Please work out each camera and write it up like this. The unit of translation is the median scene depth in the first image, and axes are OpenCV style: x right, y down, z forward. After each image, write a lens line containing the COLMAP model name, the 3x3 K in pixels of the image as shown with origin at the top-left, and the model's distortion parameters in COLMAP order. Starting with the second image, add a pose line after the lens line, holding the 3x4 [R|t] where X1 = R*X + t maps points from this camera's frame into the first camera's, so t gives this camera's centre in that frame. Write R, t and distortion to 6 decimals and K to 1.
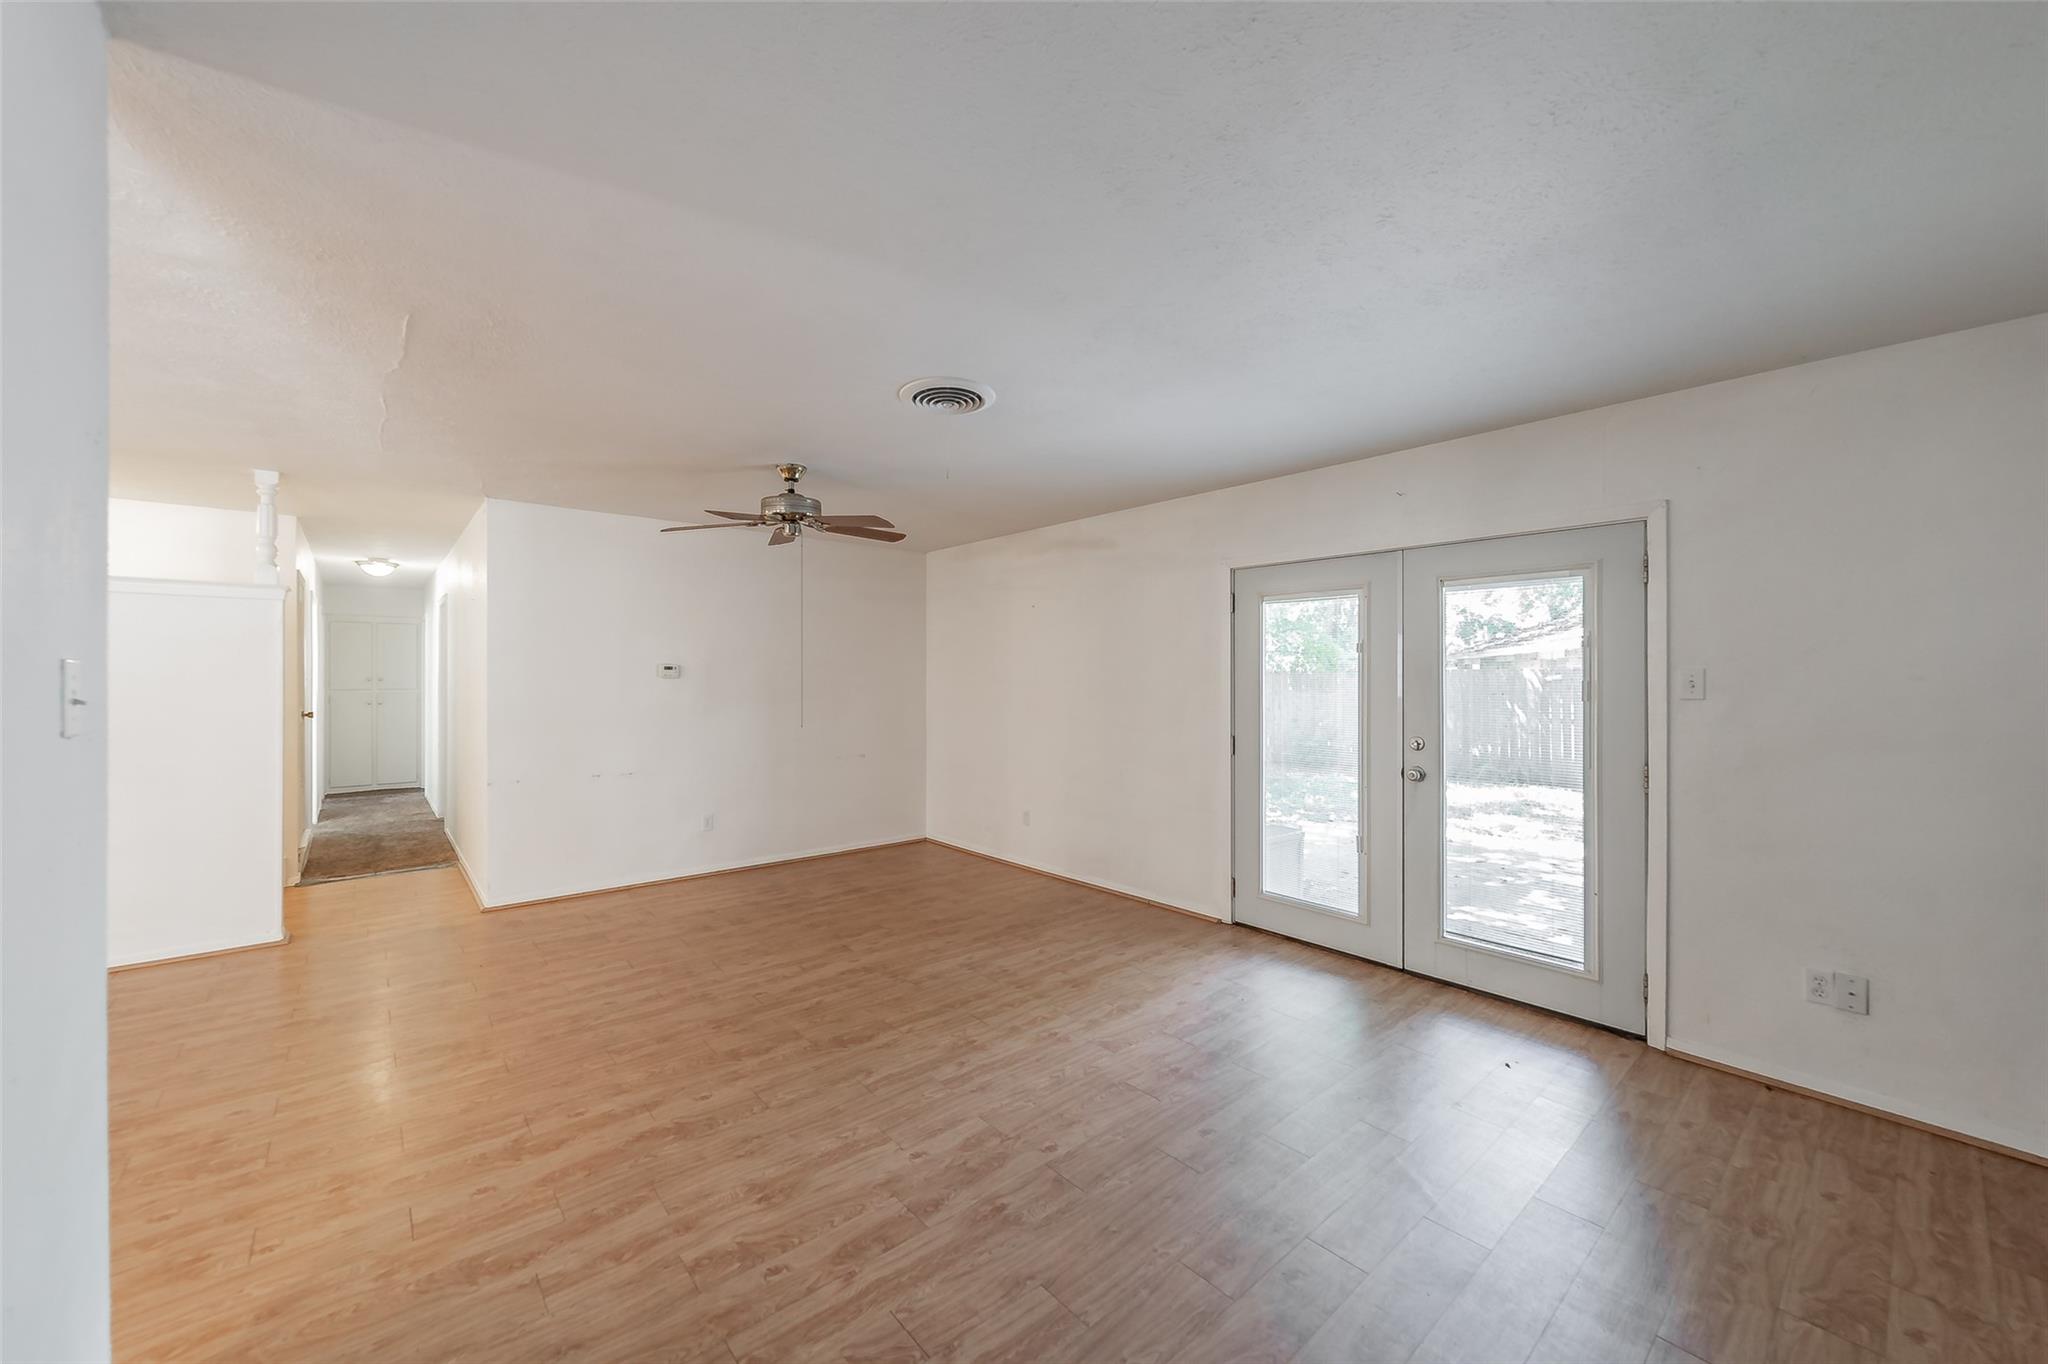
lens RADIAL K [[711.2, 0, 1024.7], [0, 711.2, 675.9], [0, 0, 1]] dist [0.000172, -0.000012]
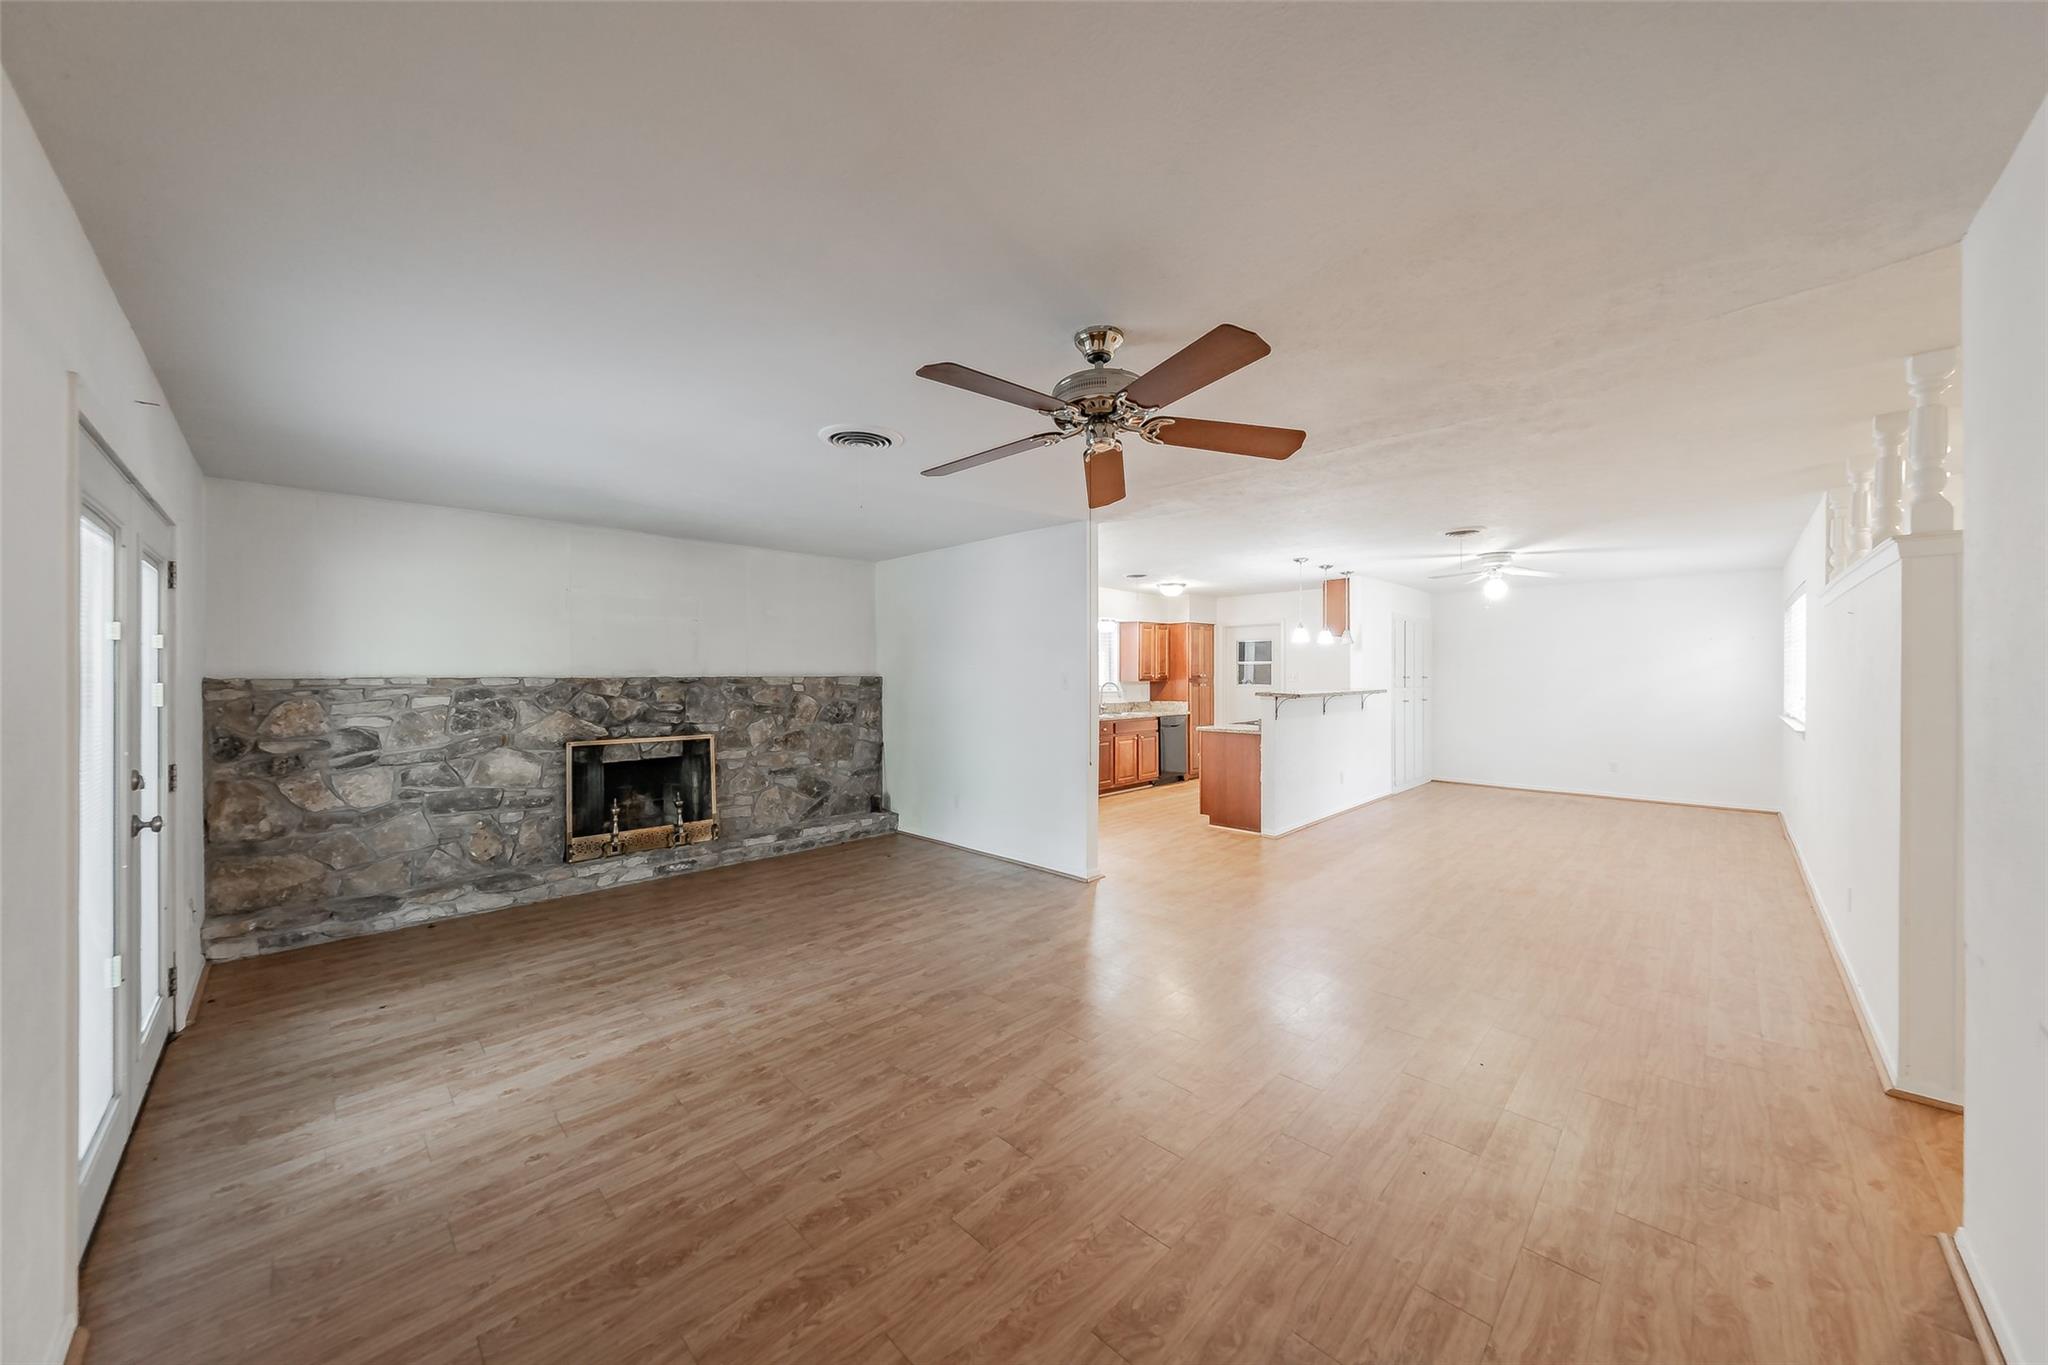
lens RADIAL K [[711.2, 0, 1023.3], [0, 711.2, 676.7], [0, 0, 1]] dist [0.000172, -0.000012]
pose [[-0.998955, 0.001165, -0.045690, -0.272143], [0.000975, 0.999991, 0.004179, -0.001701], [0.045695, 0.004130, -0.998947, 1.858403]]
